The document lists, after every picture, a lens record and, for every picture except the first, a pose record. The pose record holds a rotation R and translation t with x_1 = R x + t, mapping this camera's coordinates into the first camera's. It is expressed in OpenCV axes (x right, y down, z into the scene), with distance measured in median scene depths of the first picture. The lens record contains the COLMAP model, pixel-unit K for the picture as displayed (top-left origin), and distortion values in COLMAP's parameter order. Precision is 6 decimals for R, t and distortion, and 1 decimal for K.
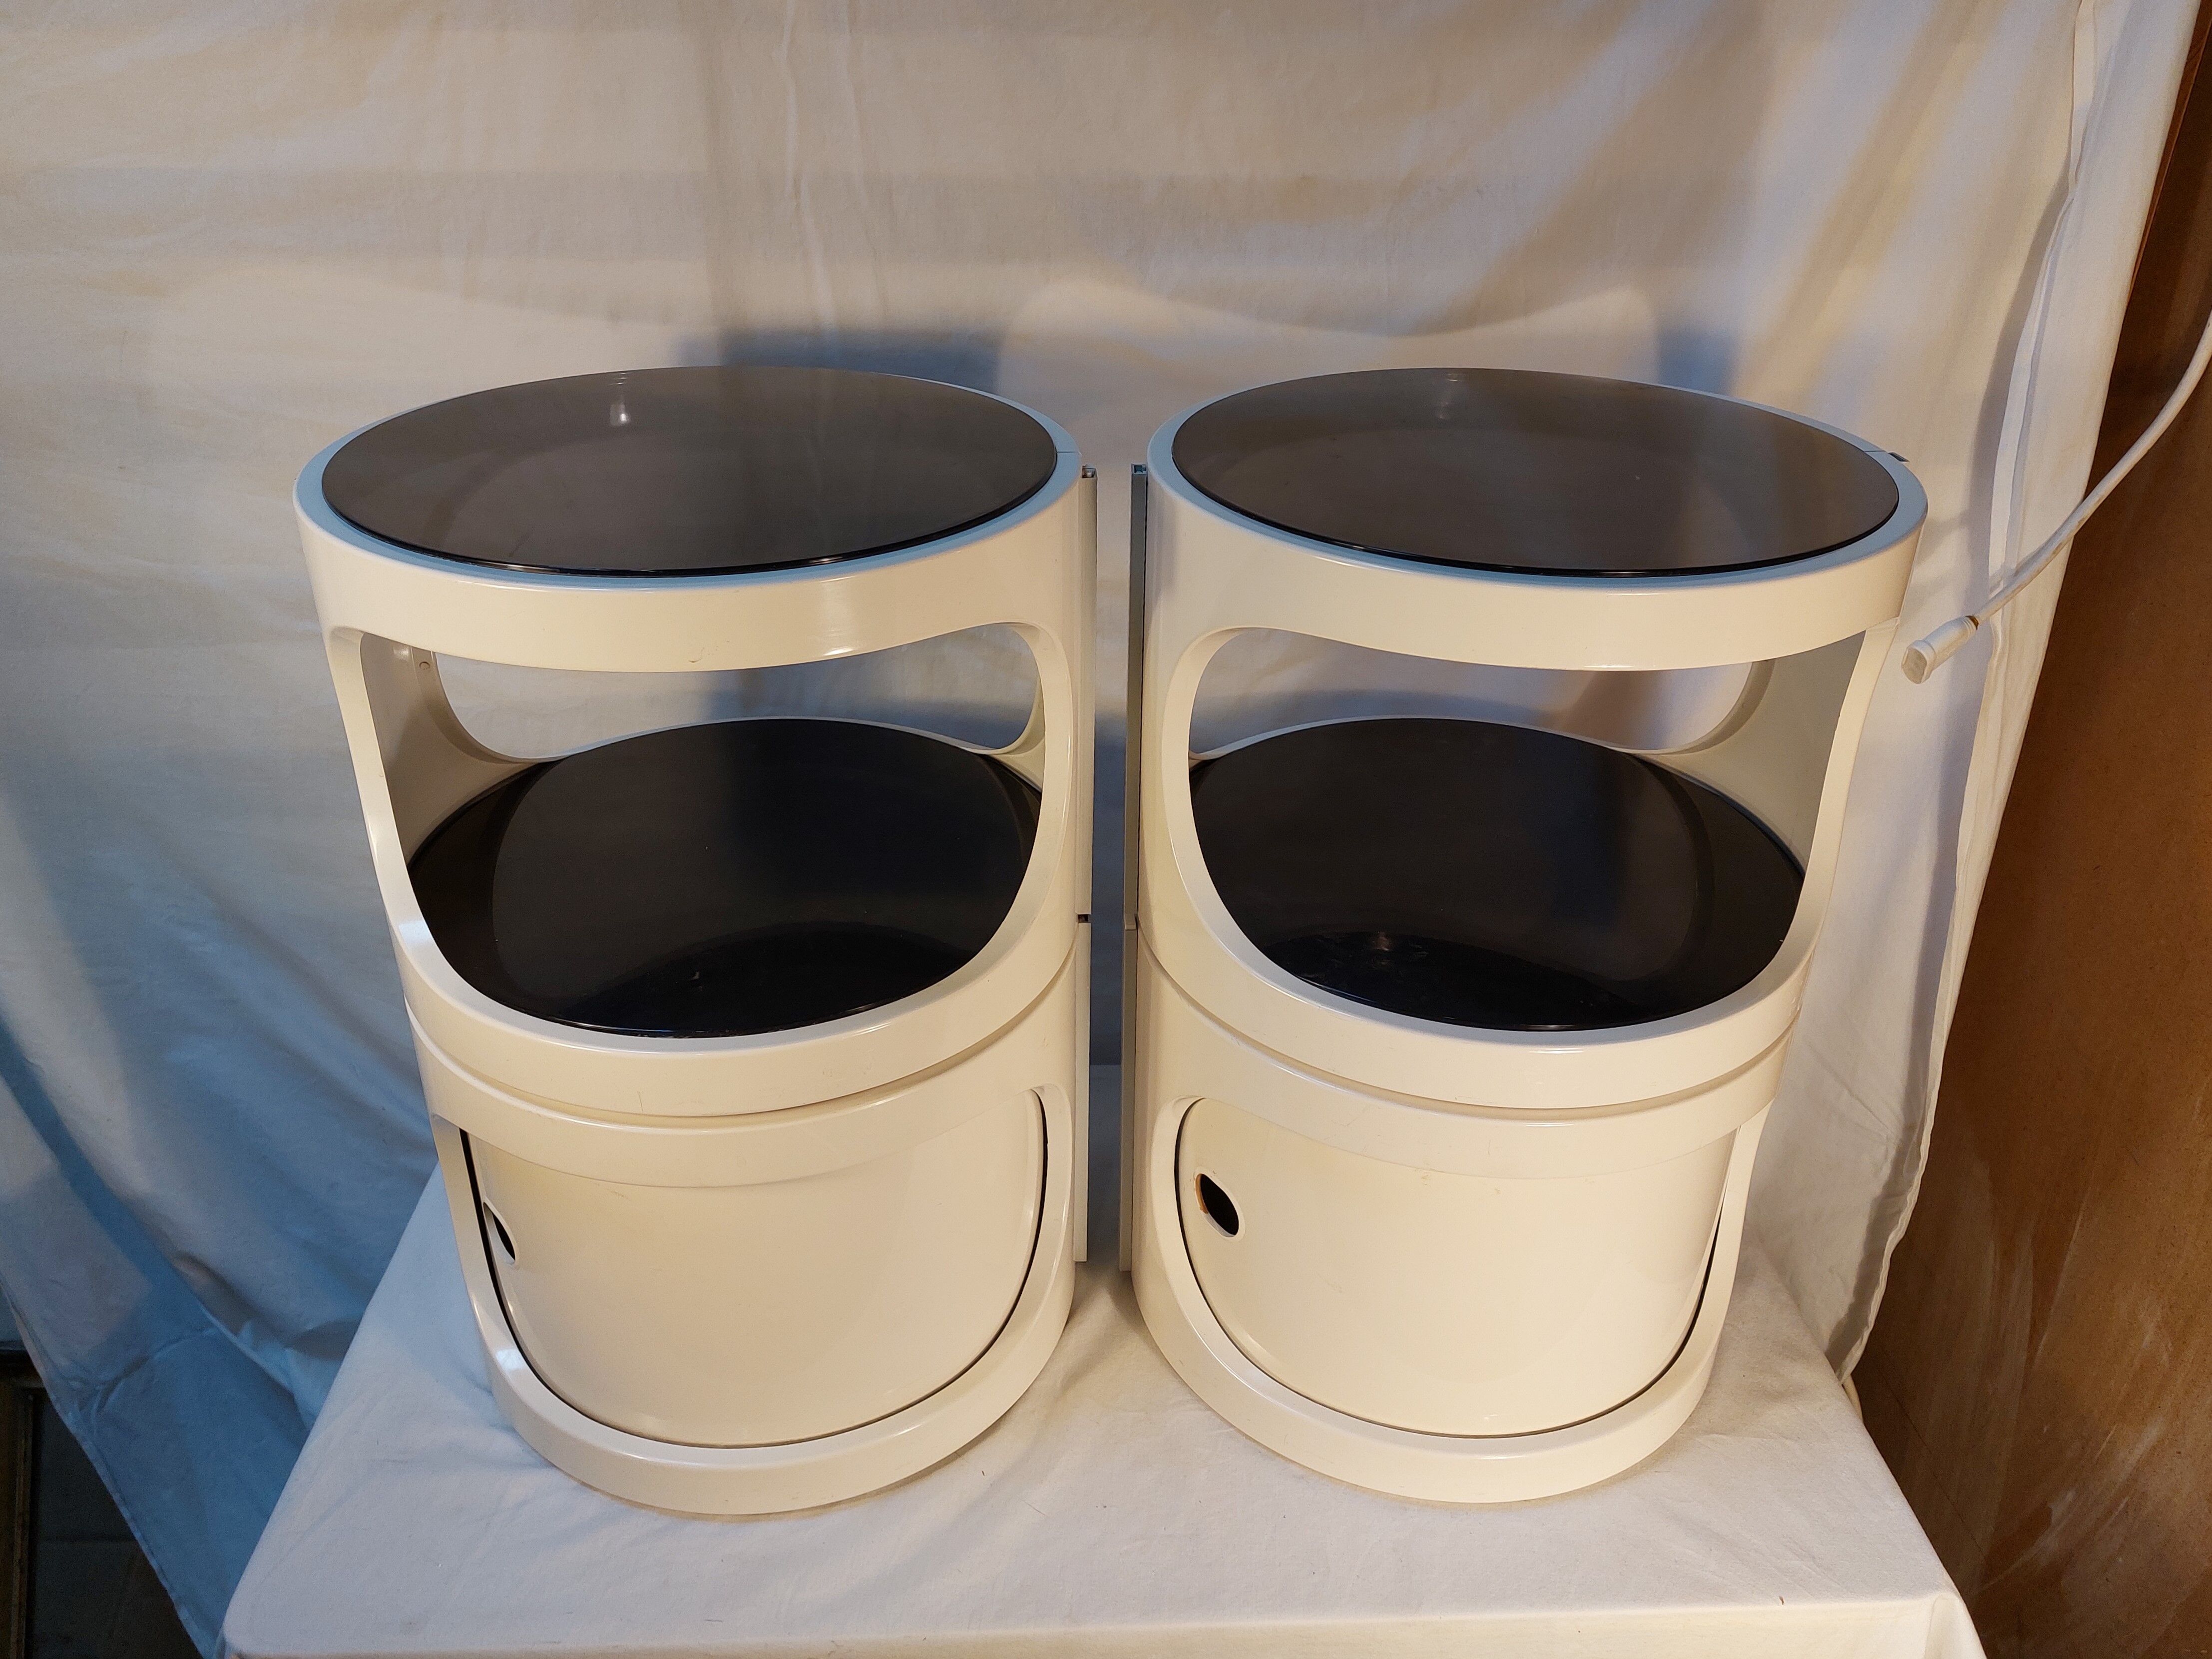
lens RADIAL K [[1663.4, 0, 1099.5], [0, 1663.4, 818.7], [0, 0, 1]] dist [0.007953, -0.003304]
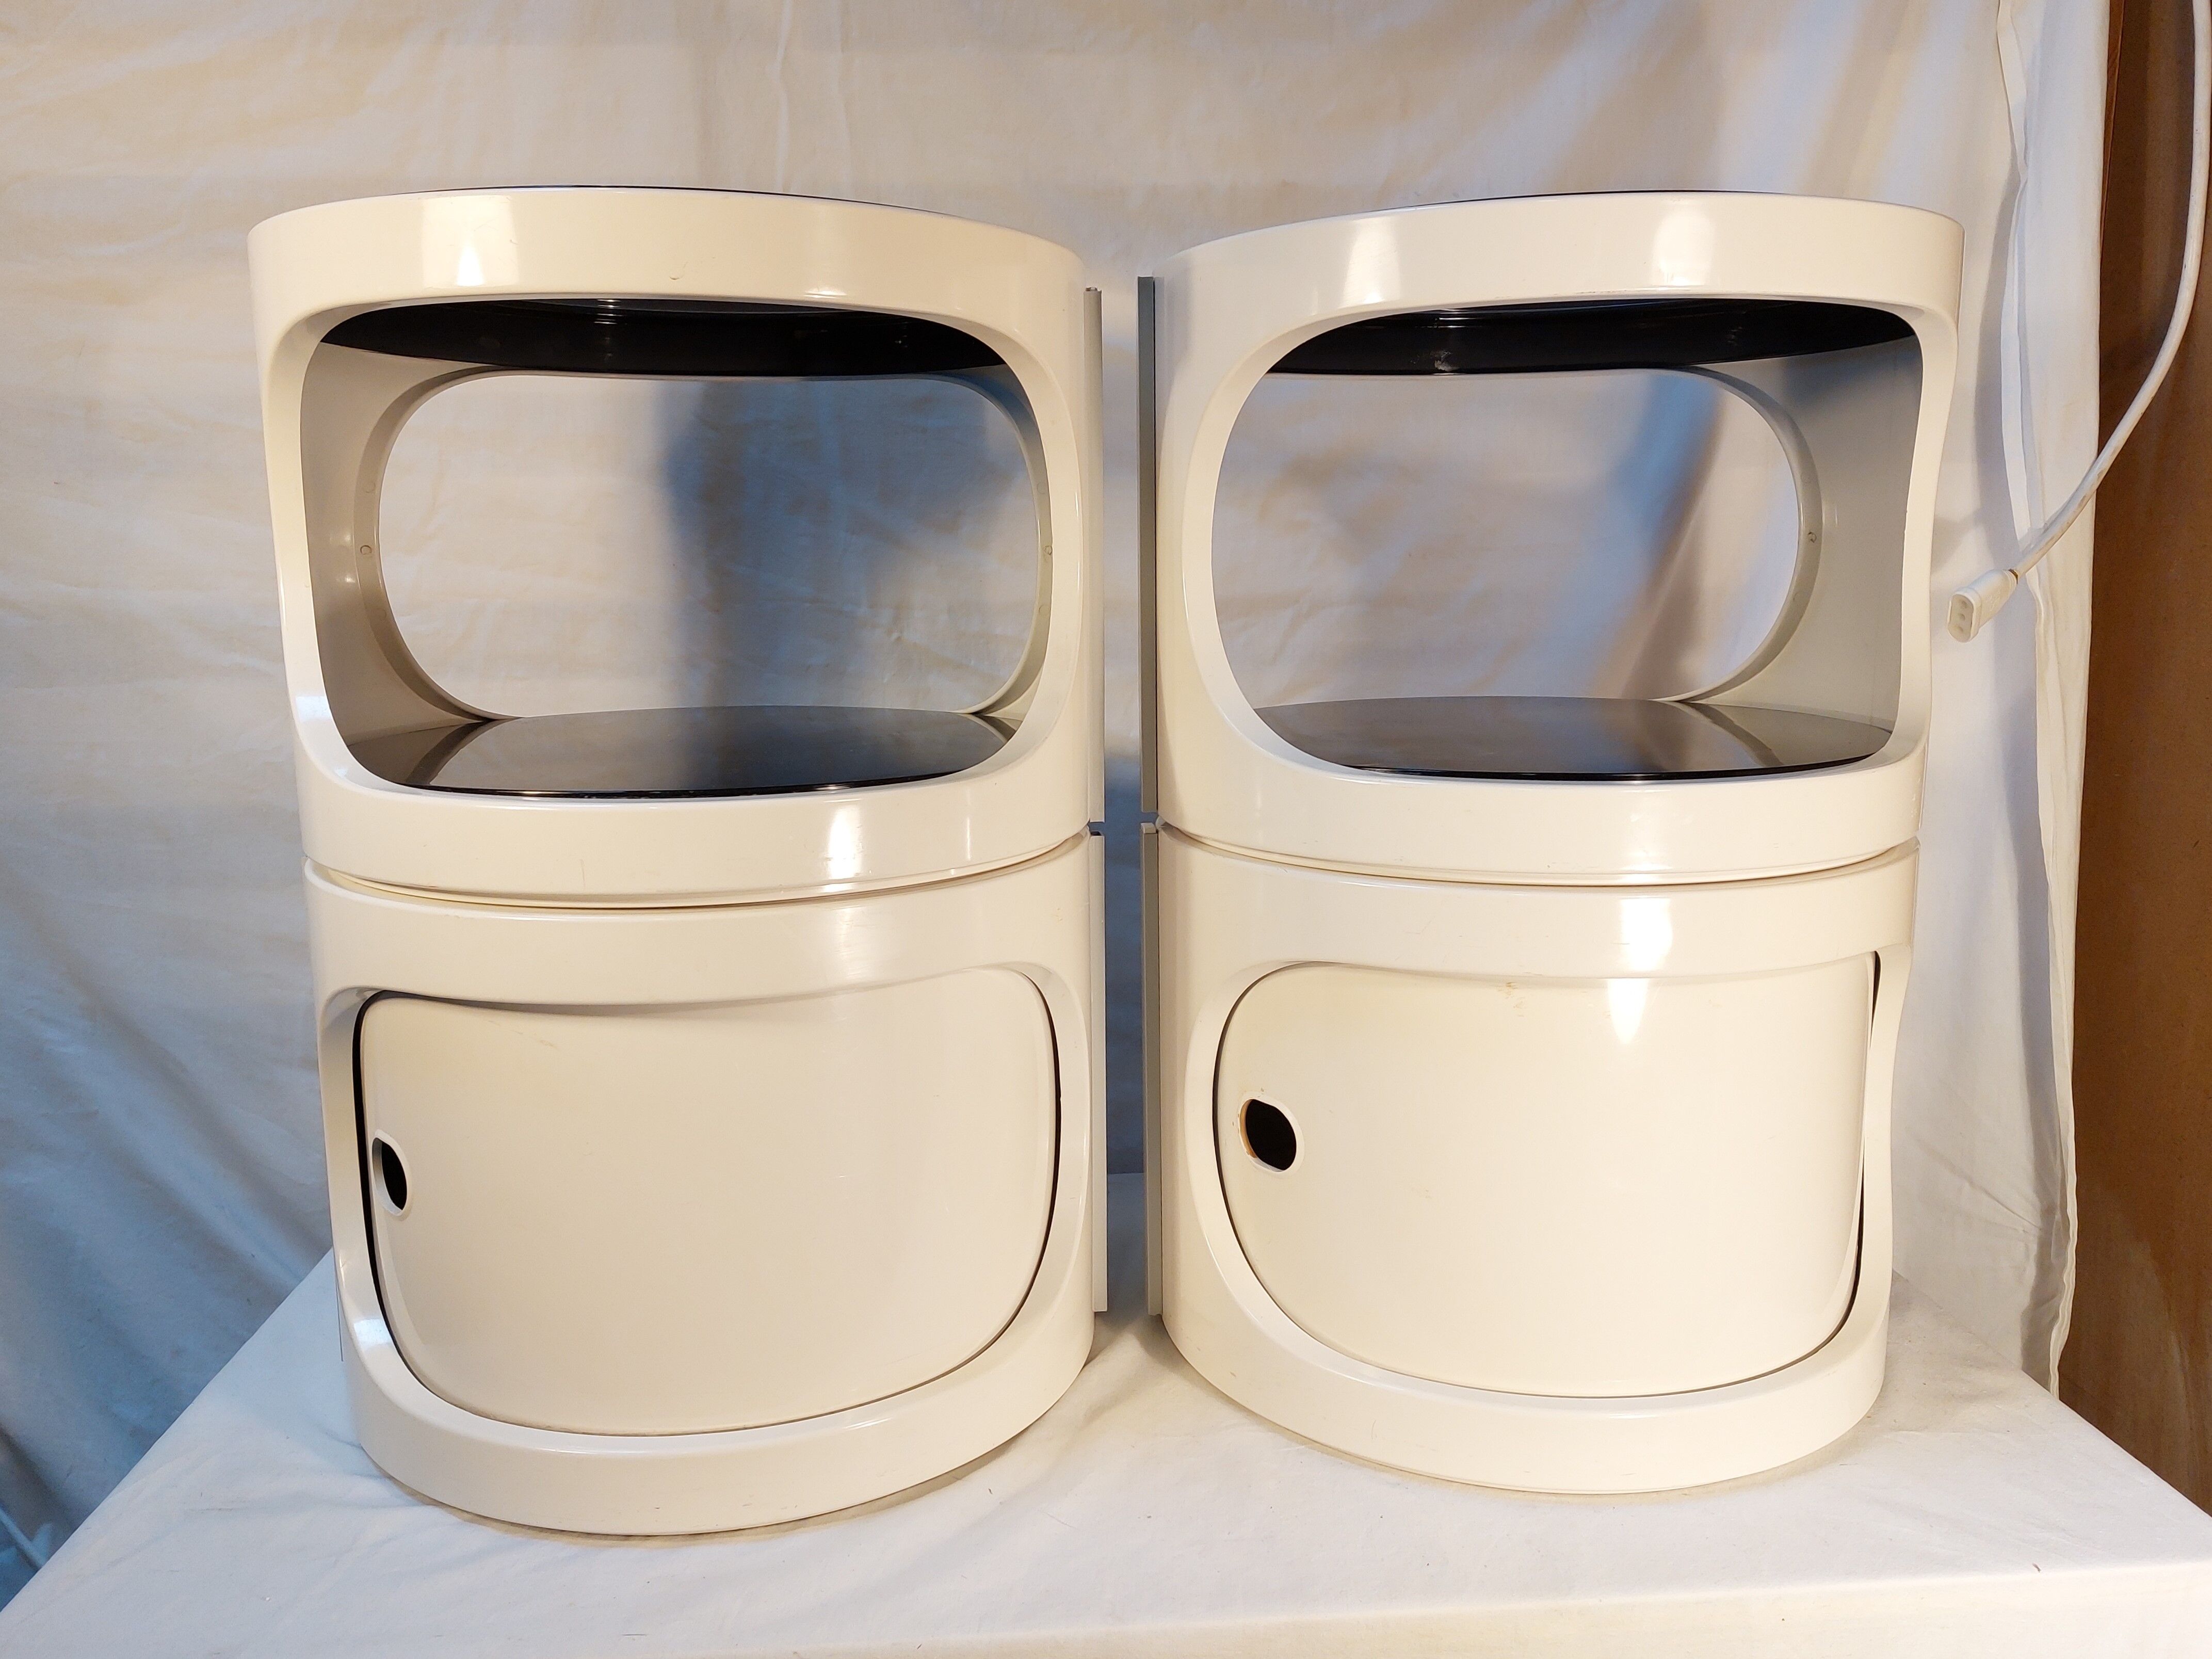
lens RADIAL K [[1718.7, 0, 1115.1], [0, 1718.7, 838.0], [0, 0, 1]] dist [0.010513, -0.004108]
pose [[0.999013, -0.025883, 0.036098, -0.029771], [0.035967, 0.948263, -0.315441, 0.326013], [-0.026066, 0.316428, 0.948258, 0.127232]]
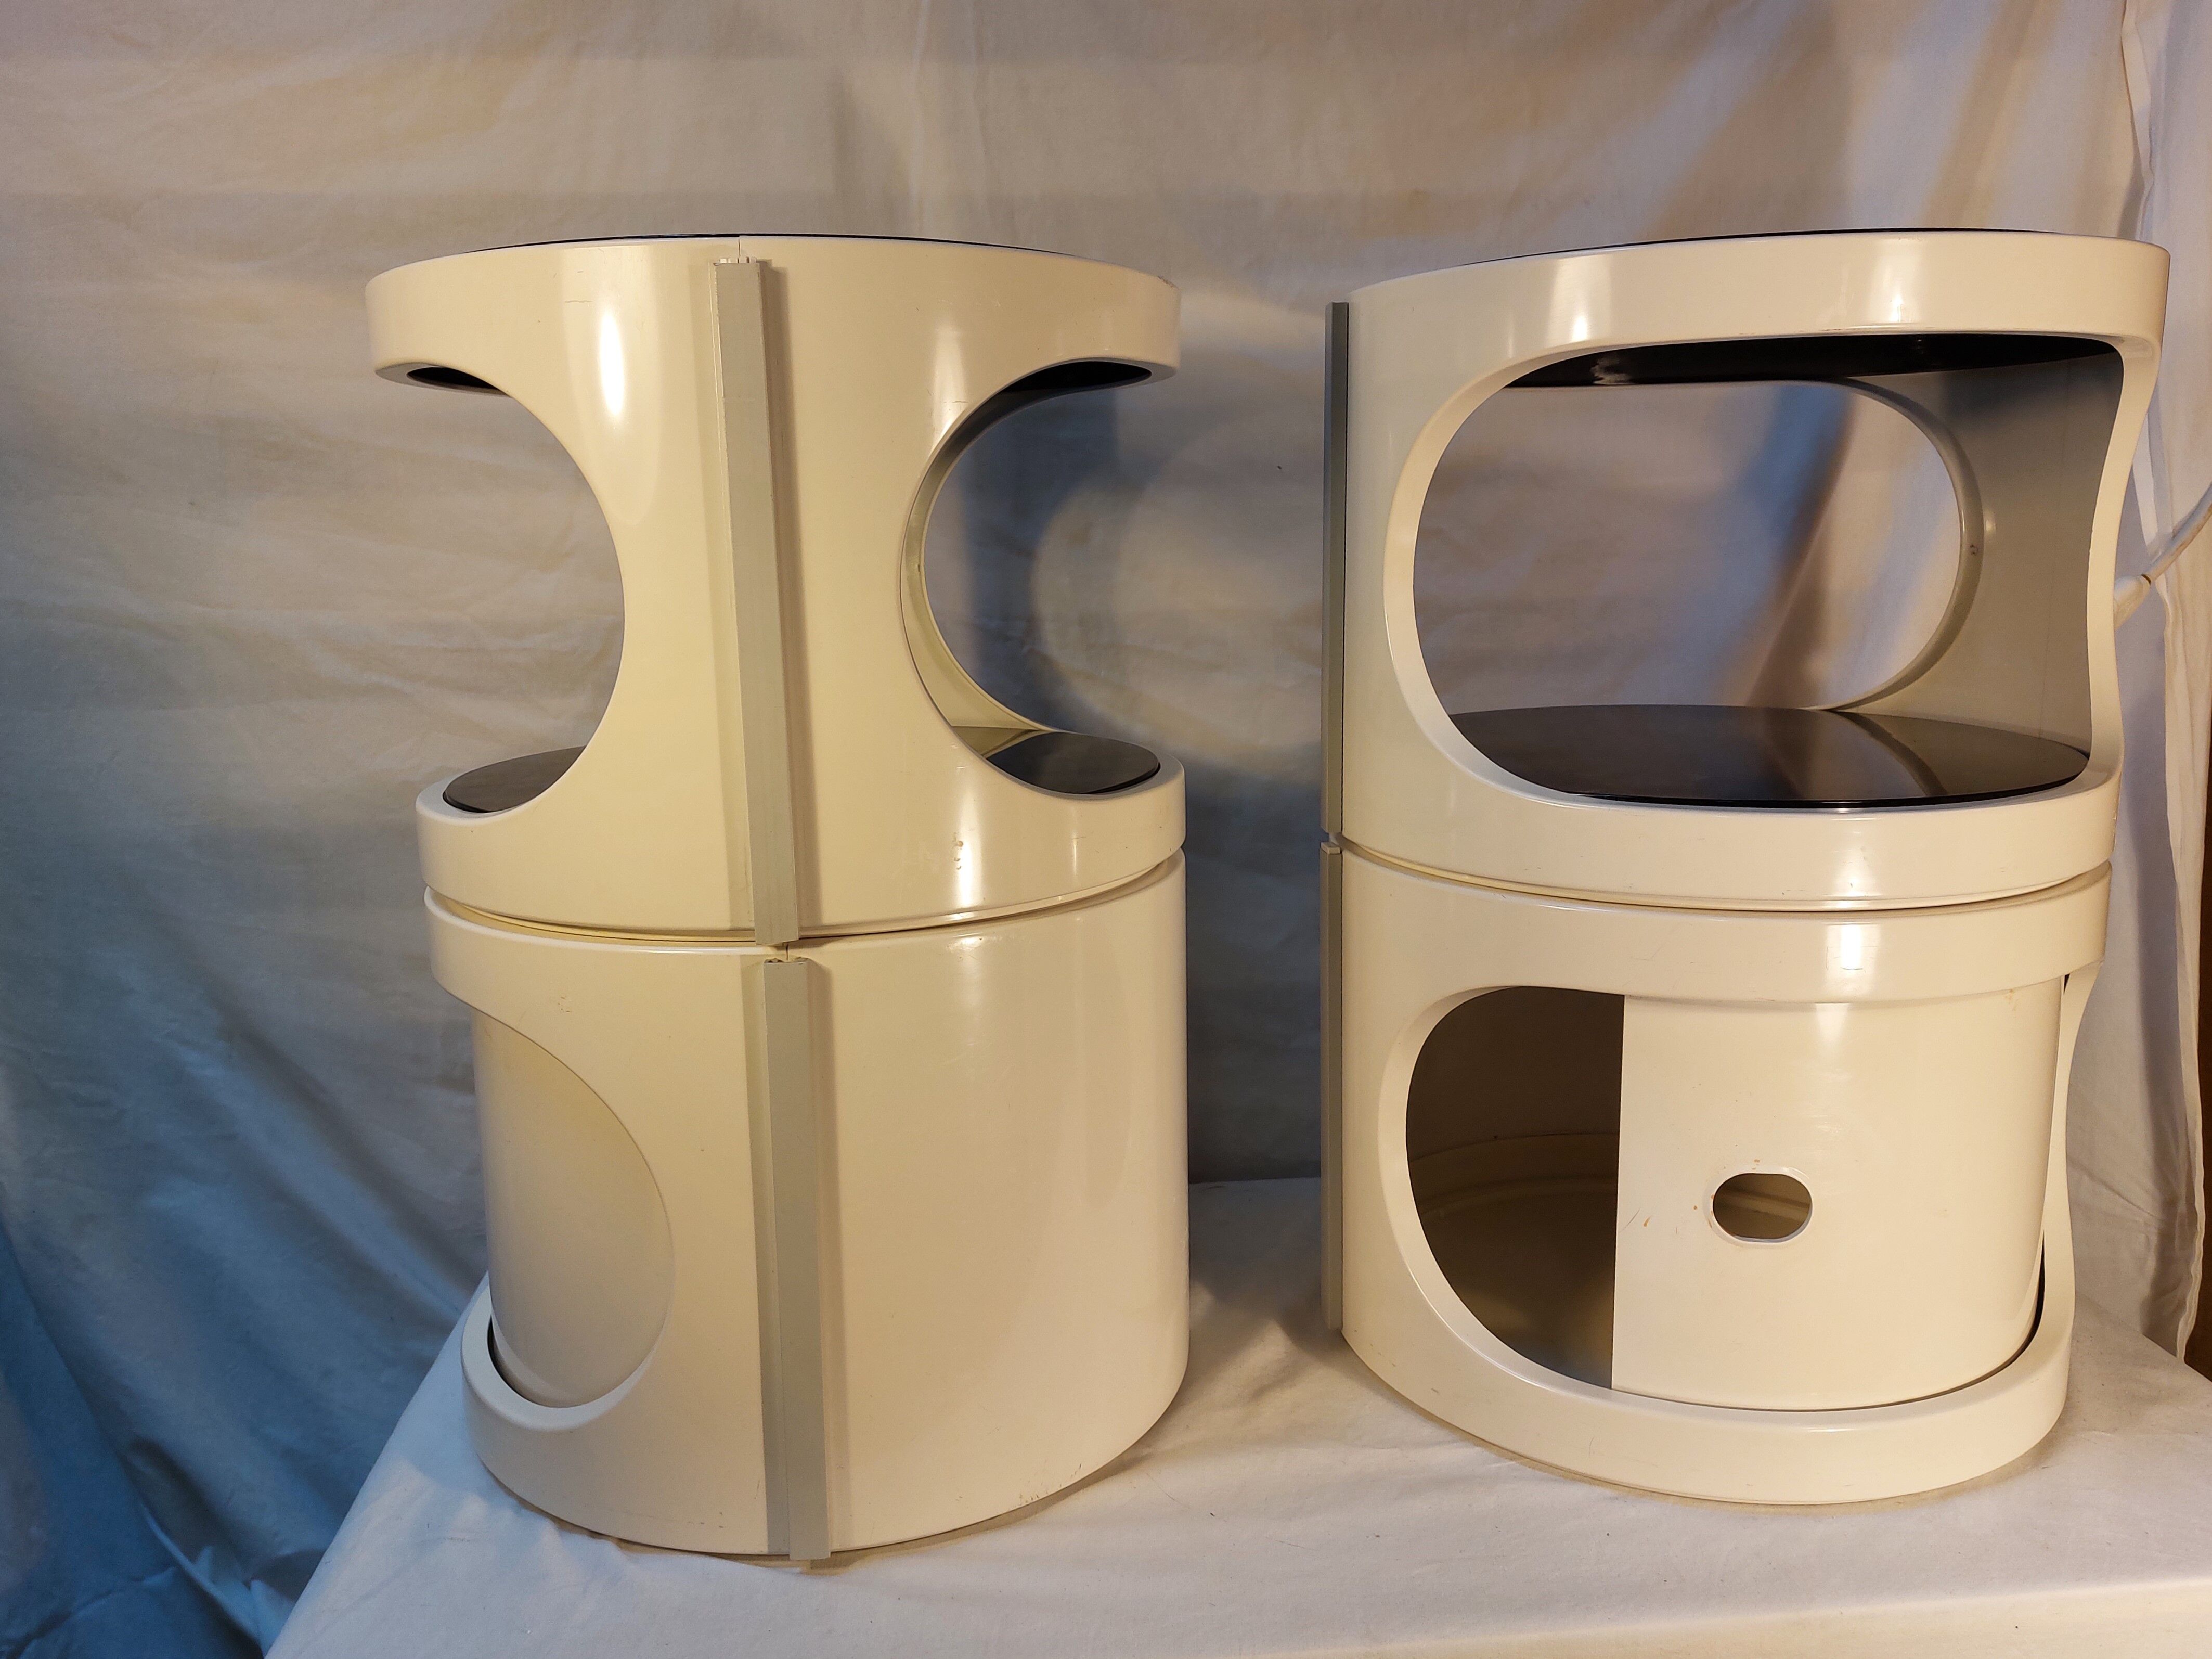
lens RADIAL K [[1735.0, 0, 1106.0], [0, 1735.0, 829.5], [0, 0, 1]] dist [0.007343, -0.001839]
pose [[0.997922, -0.037466, 0.052423, -0.138494], [0.051593, 0.951992, -0.301744, 0.300464], [-0.038601, 0.303822, 0.951947, 0.109939]]
